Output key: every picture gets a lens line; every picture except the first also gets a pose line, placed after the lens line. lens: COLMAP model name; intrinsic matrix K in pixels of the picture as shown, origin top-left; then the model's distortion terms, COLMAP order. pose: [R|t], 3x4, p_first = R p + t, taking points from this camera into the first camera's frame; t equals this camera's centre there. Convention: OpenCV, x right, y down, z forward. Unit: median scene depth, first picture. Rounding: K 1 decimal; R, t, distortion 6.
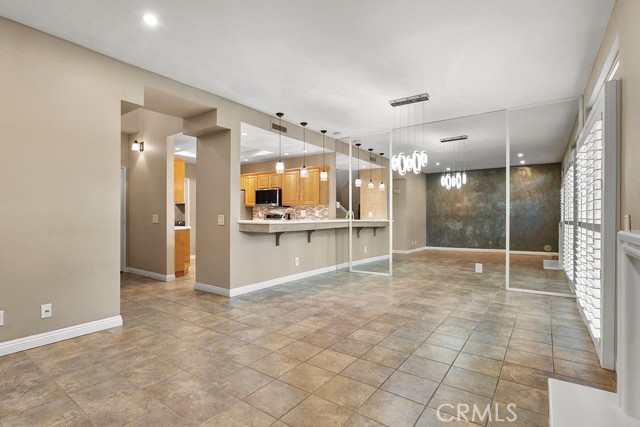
lens RADIAL K [[312.1, 0, 320.5], [0, 312.1, 215.2], [0, 0, 1]] dist [-0.000424, -0.000057]
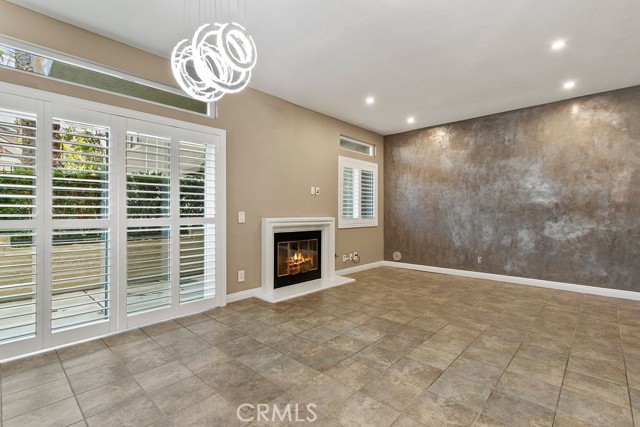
lens RADIAL K [[303.9, 0, 319.2], [0, 303.9, 213.1], [0, 0, 1]] dist [-0.001487, -0.000216]
pose [[-0.991633, 0.001099, 0.129086, 0.164543], [0.000925, 0.999999, -0.001409, 0.006057], [-0.129087, -0.001278, -0.991632, 1.876198]]
